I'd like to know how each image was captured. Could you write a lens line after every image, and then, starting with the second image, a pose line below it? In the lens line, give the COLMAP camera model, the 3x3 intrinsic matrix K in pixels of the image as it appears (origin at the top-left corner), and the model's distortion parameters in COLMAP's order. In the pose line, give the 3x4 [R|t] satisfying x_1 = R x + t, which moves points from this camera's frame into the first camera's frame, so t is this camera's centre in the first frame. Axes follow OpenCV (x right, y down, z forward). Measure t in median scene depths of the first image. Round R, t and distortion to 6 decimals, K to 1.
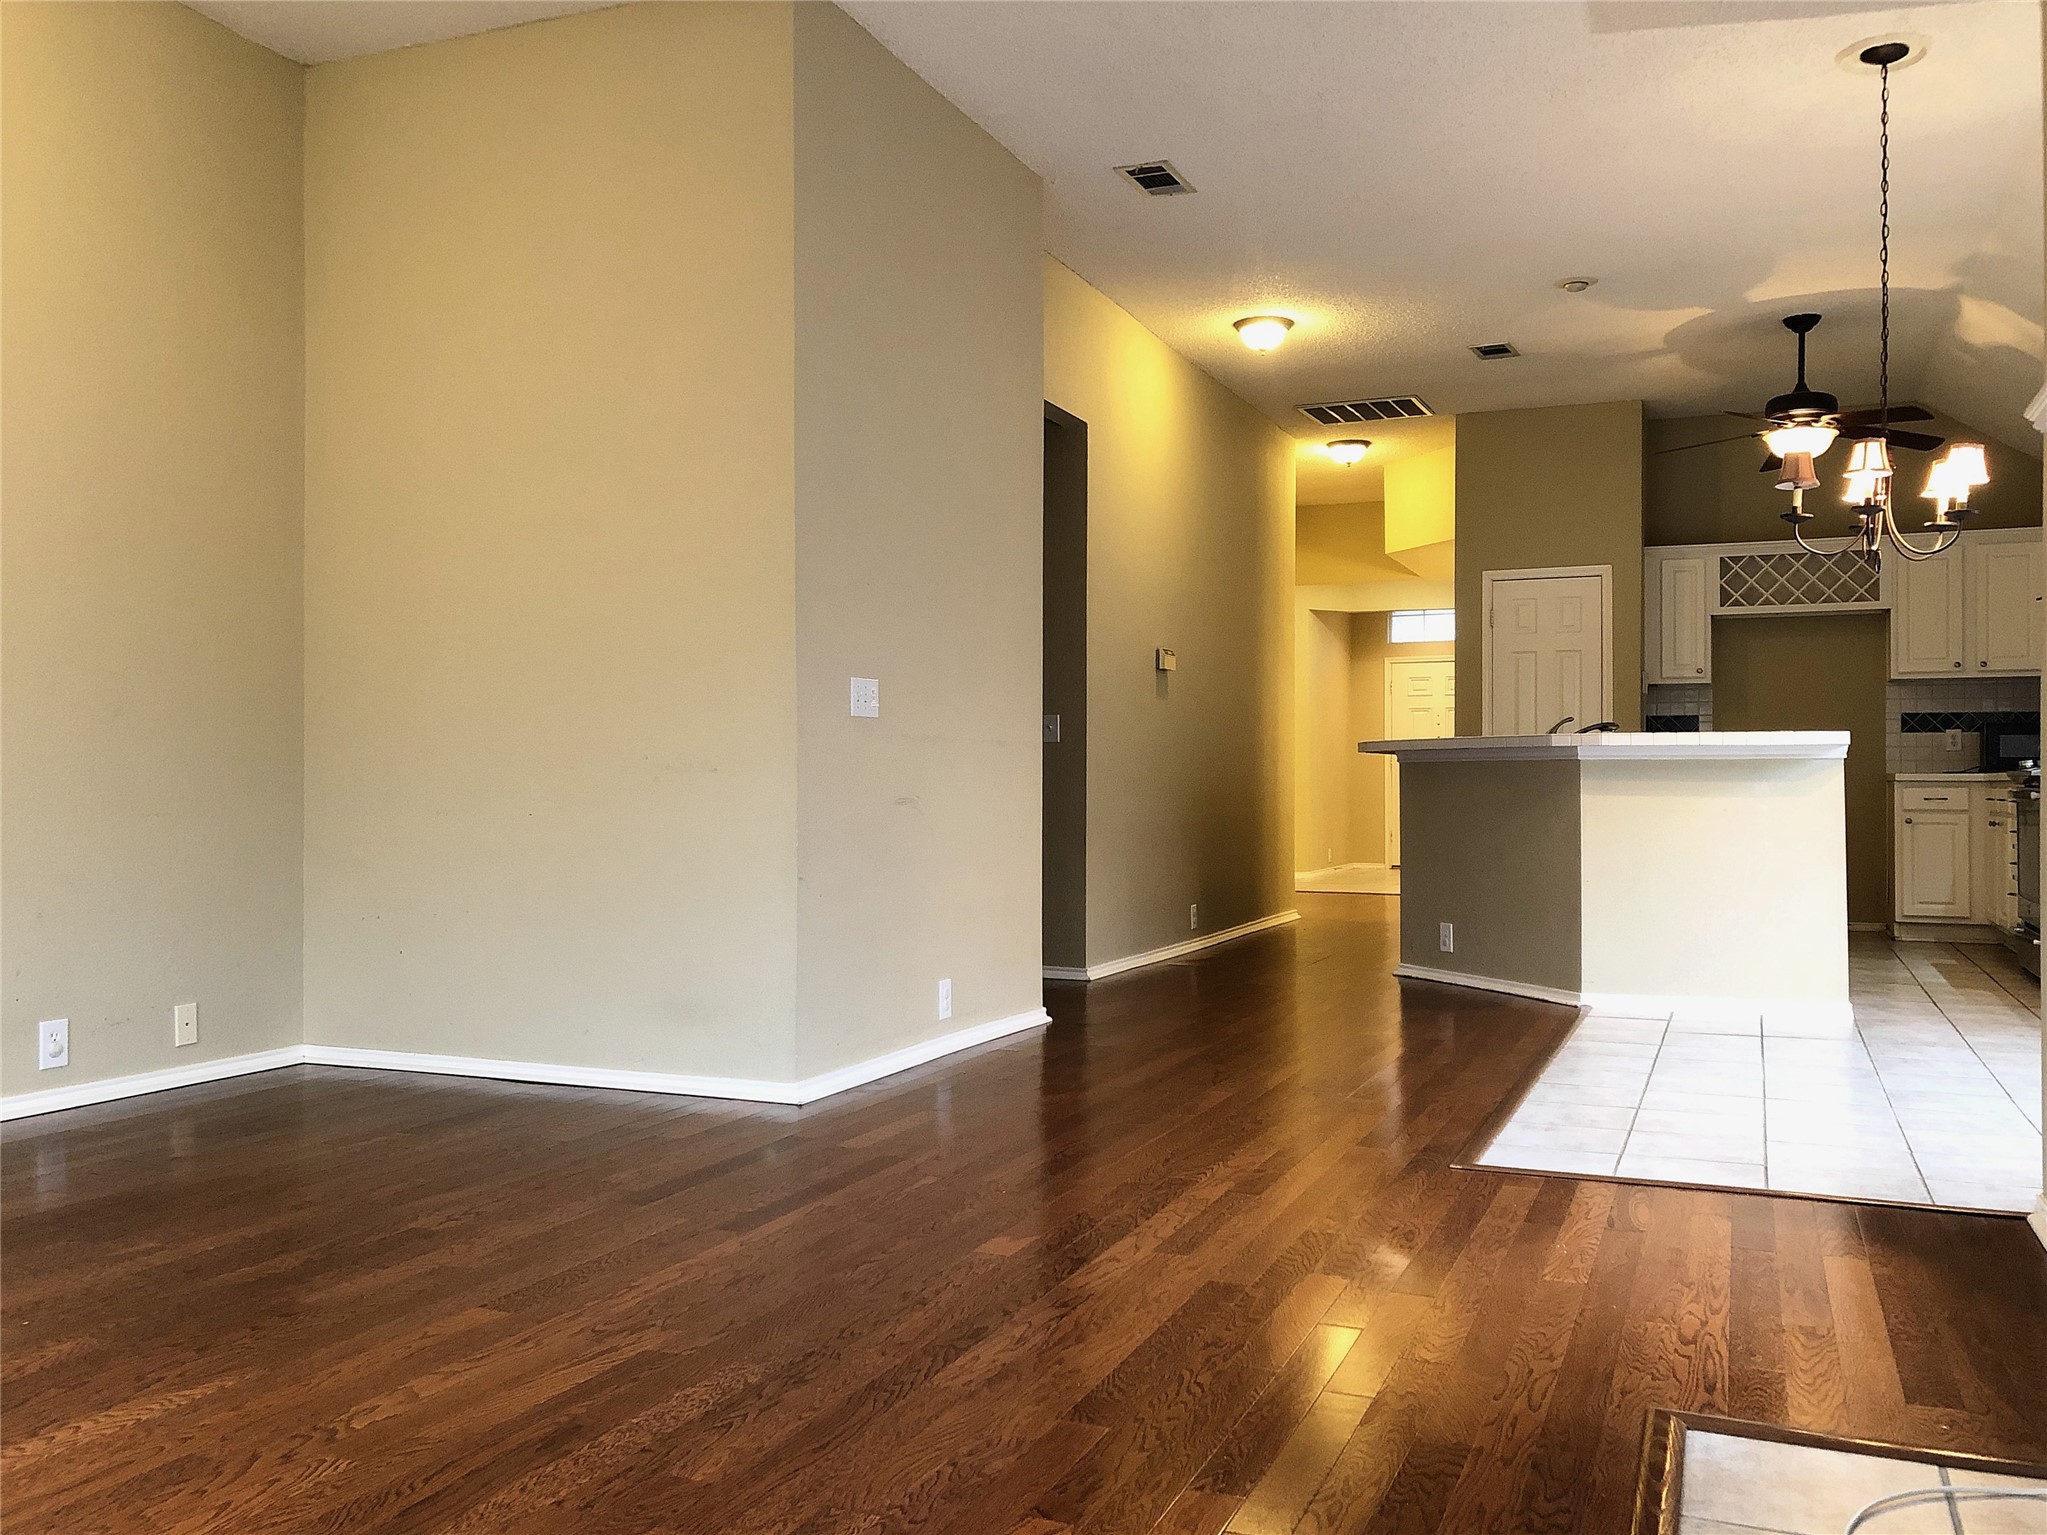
lens RADIAL K [[1721.3, 0, 1012.9], [0, 1721.3, 757.2], [0, 0, 1]] dist [0.007674, 0.026607]
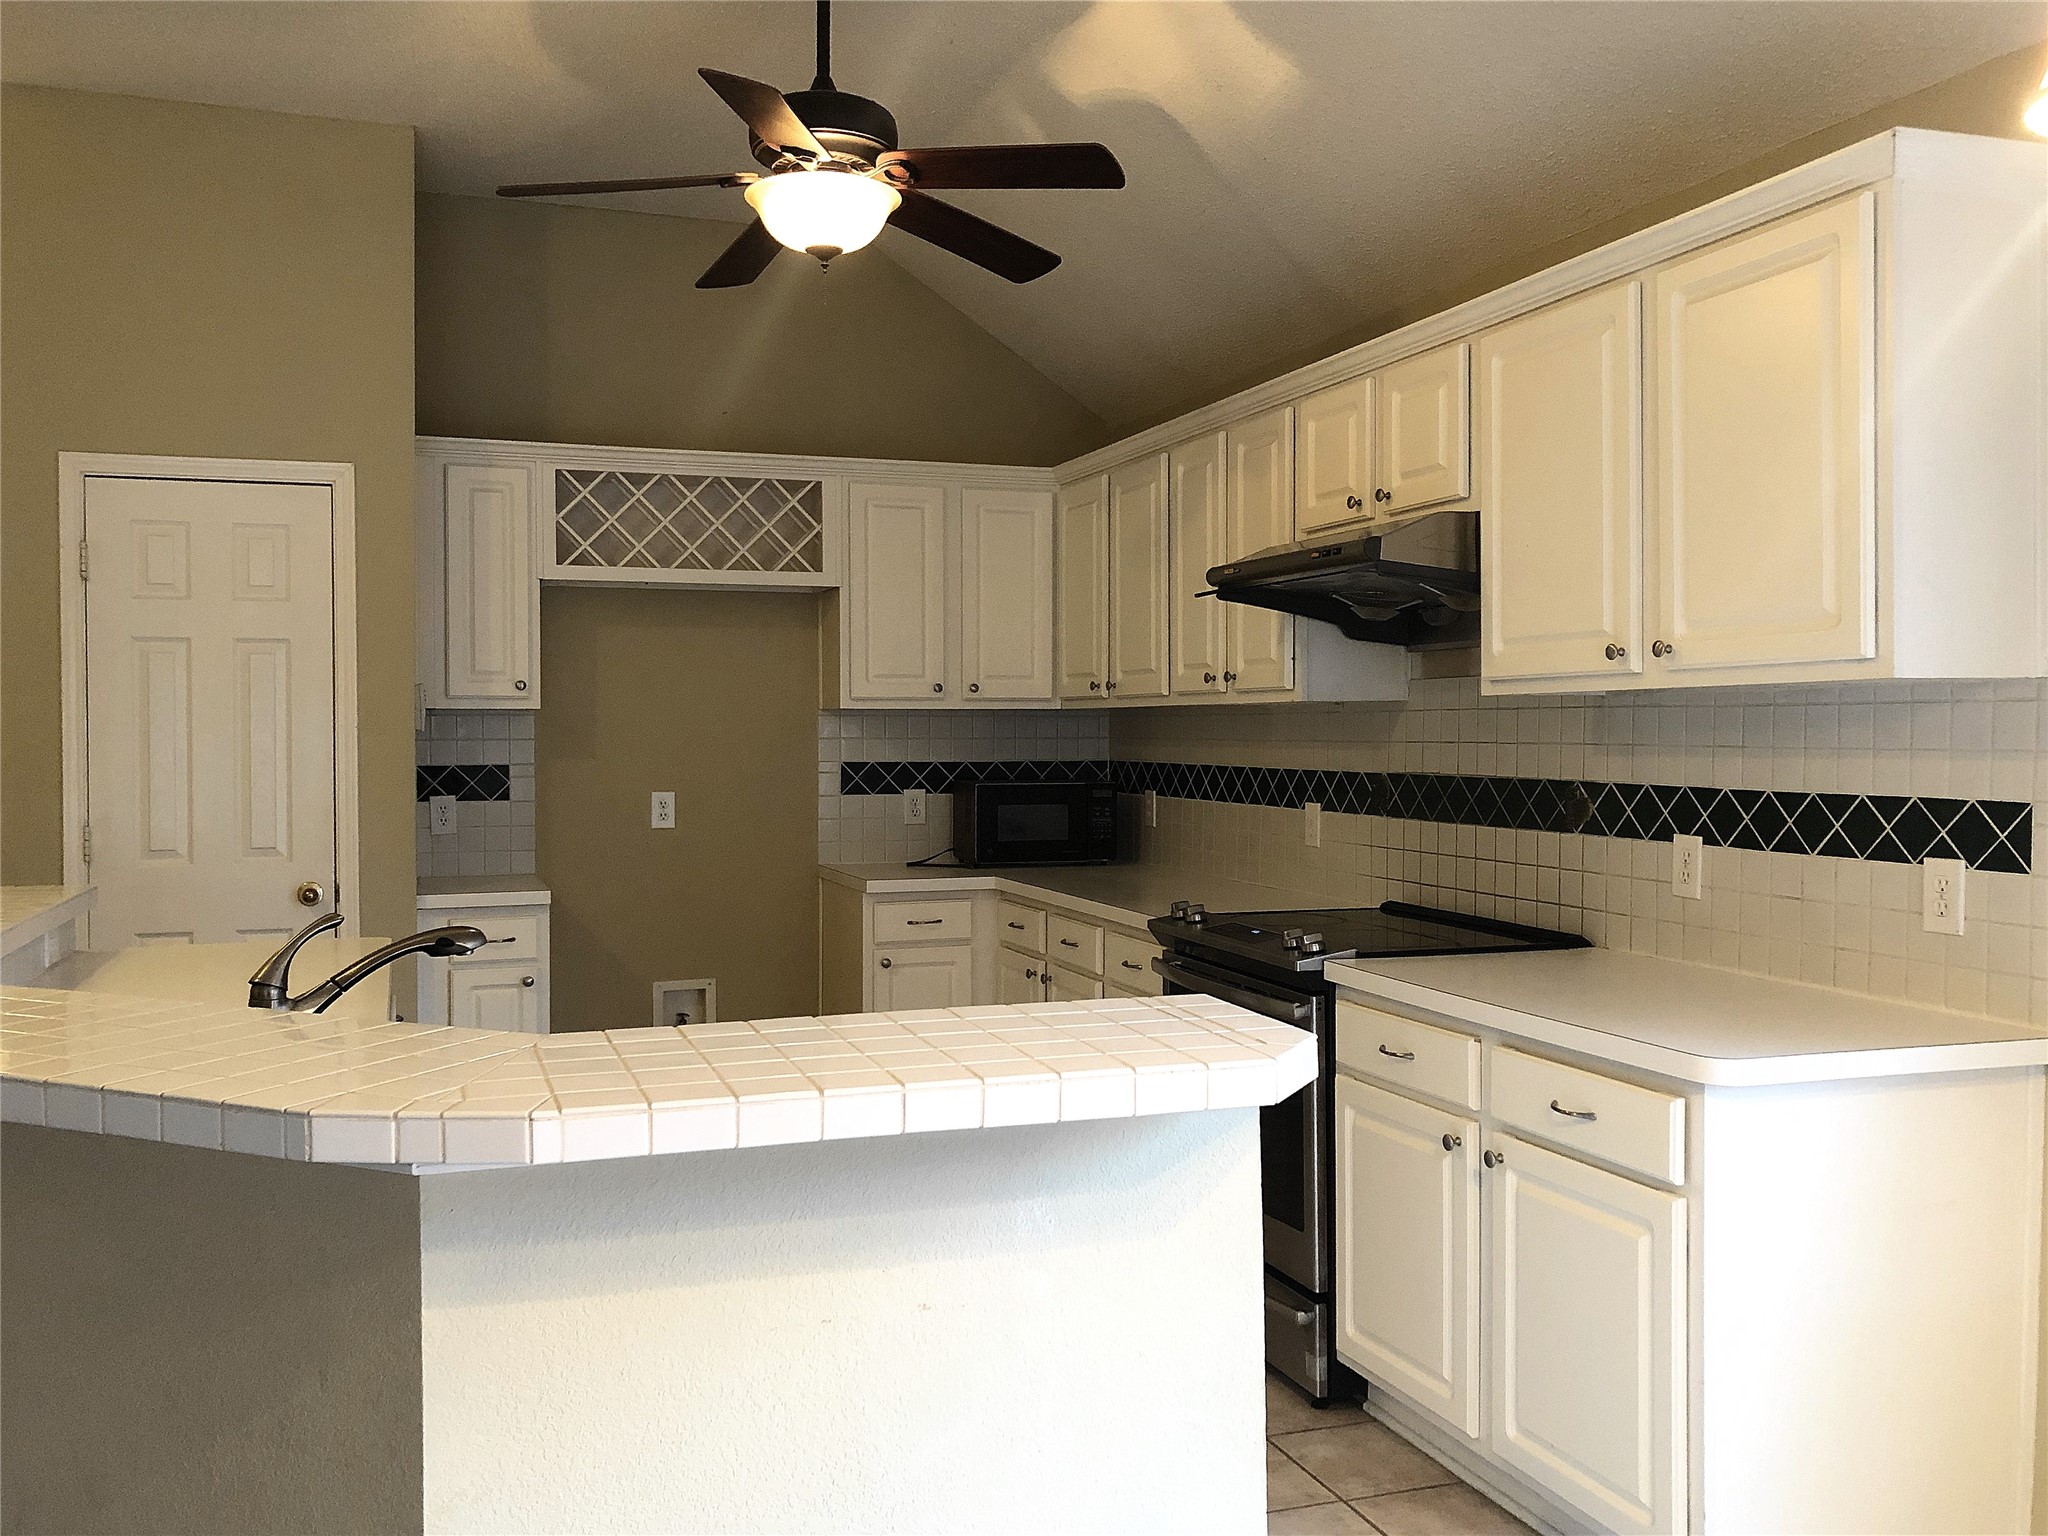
lens RADIAL K [[1773.6, 0, 1024.6], [0, 1773.6, 757.4], [0, 0, 1]] dist [0.092044, -0.225555]
pose [[0.736689, -0.016838, 0.676022, 0.150918], [-0.004961, 0.999528, 0.030302, -0.046963], [-0.676214, -0.025677, 0.736258, 0.517183]]
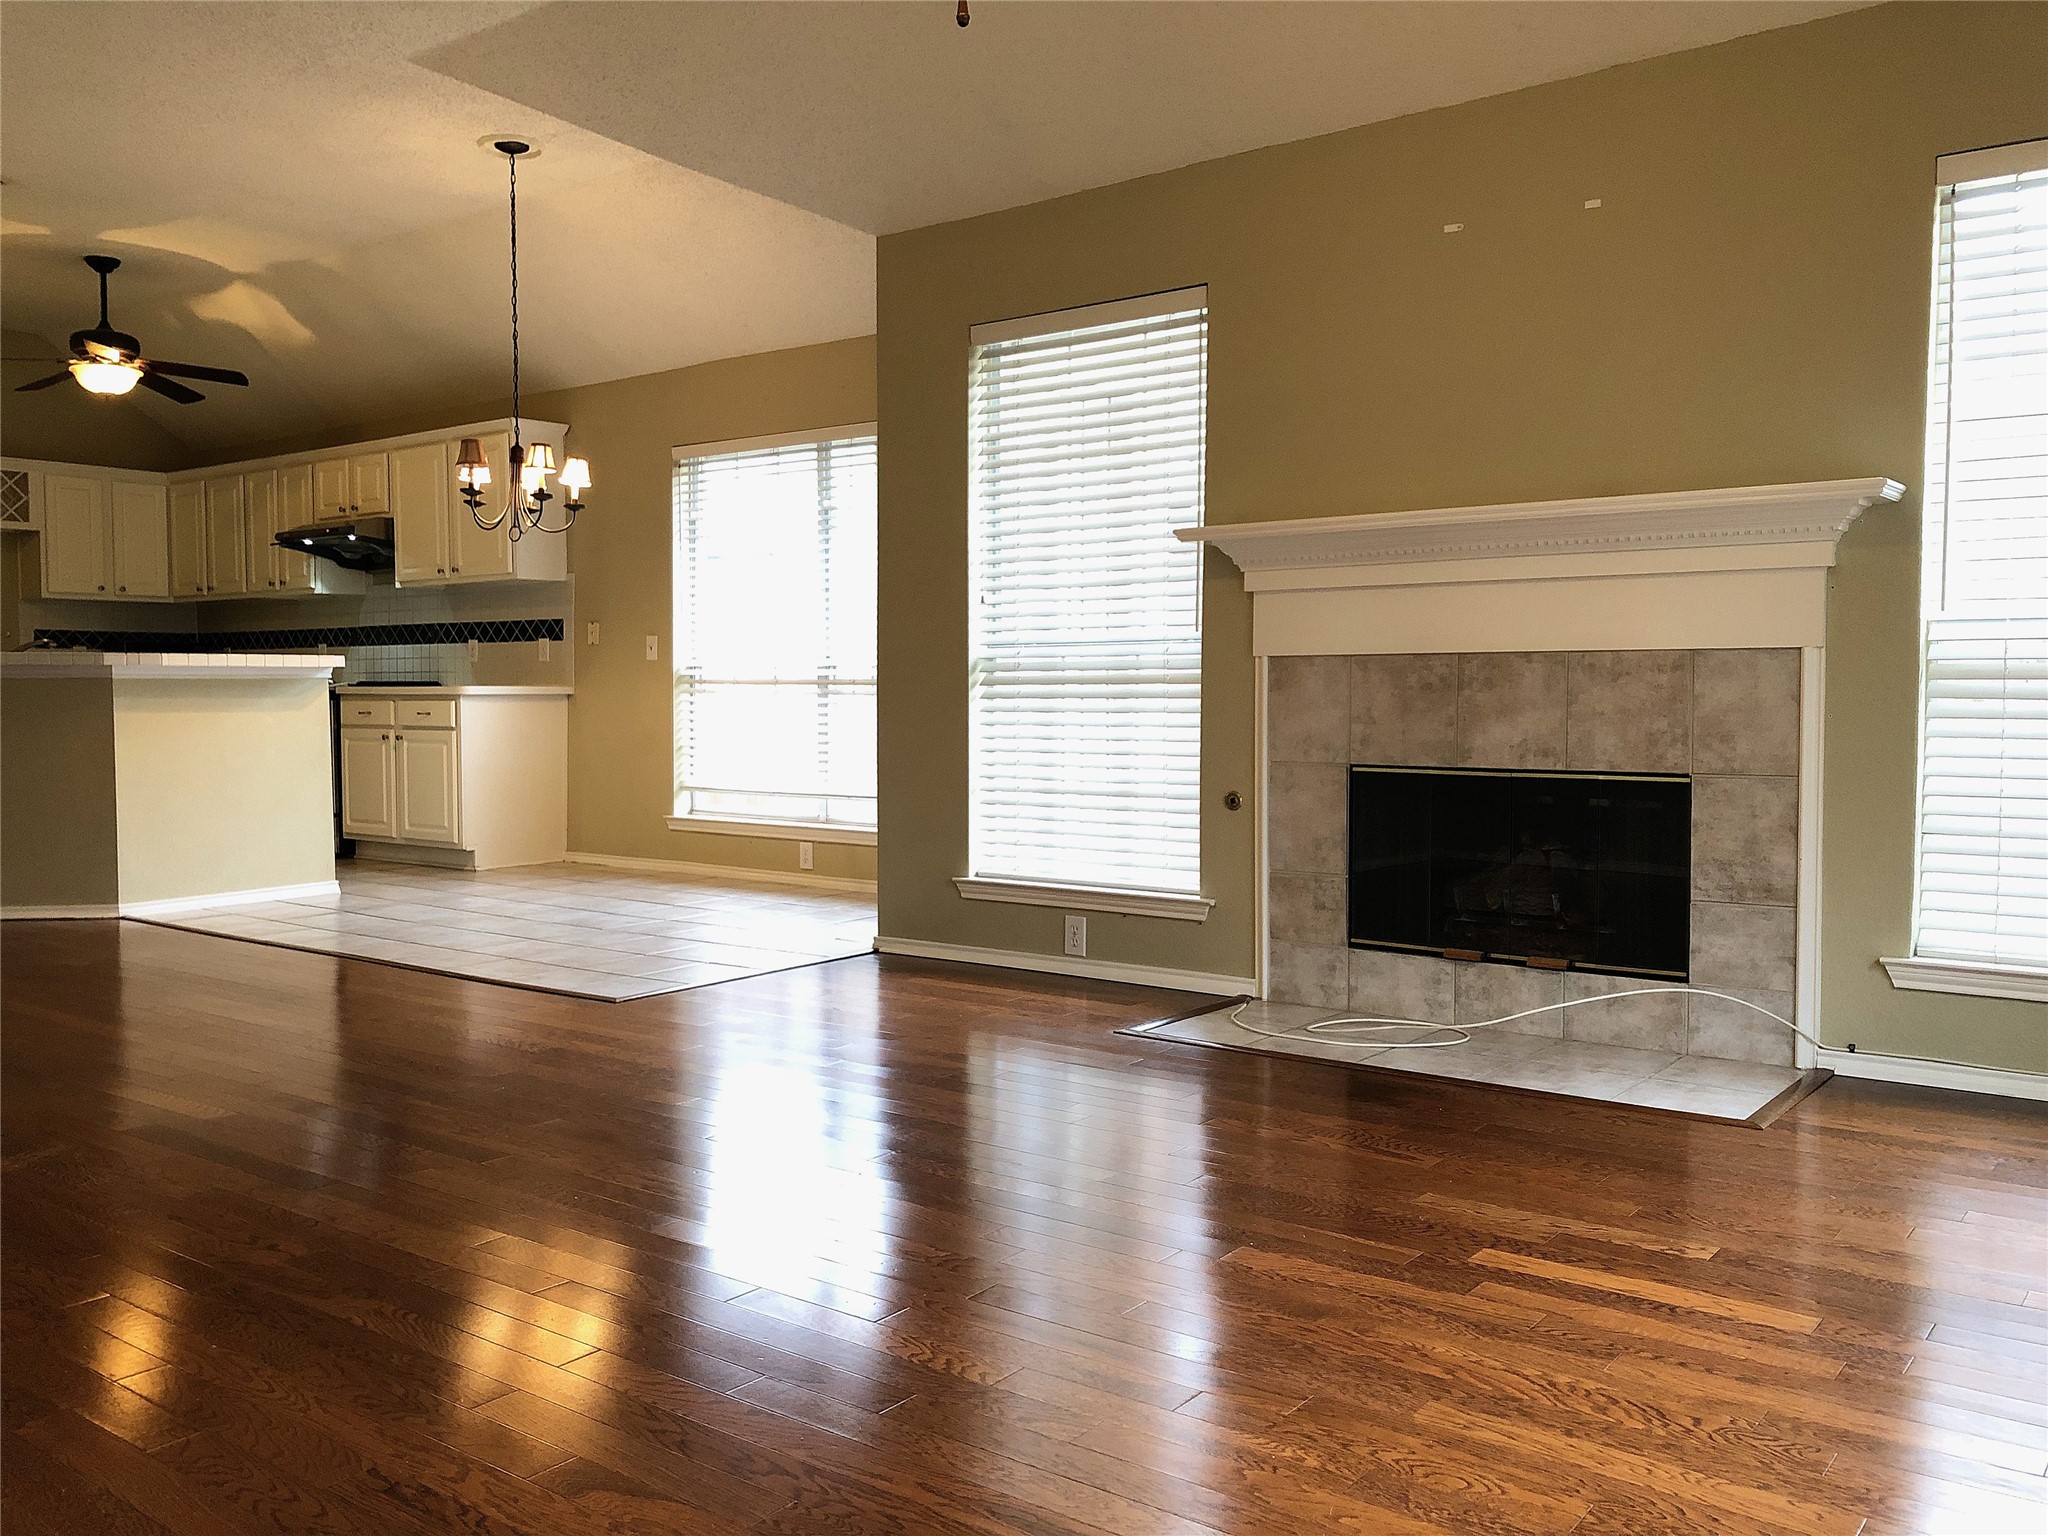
lens RADIAL K [[1722.2, 0, 1013.4], [0, 1722.2, 757.7], [0, 0, 1]] dist [0.007674, 0.026607]
pose [[0.255351, -0.043397, 0.965874, -0.366532], [-0.010389, 0.998811, 0.047624, -0.003954], [-0.966793, -0.022195, 0.254597, 0.151052]]
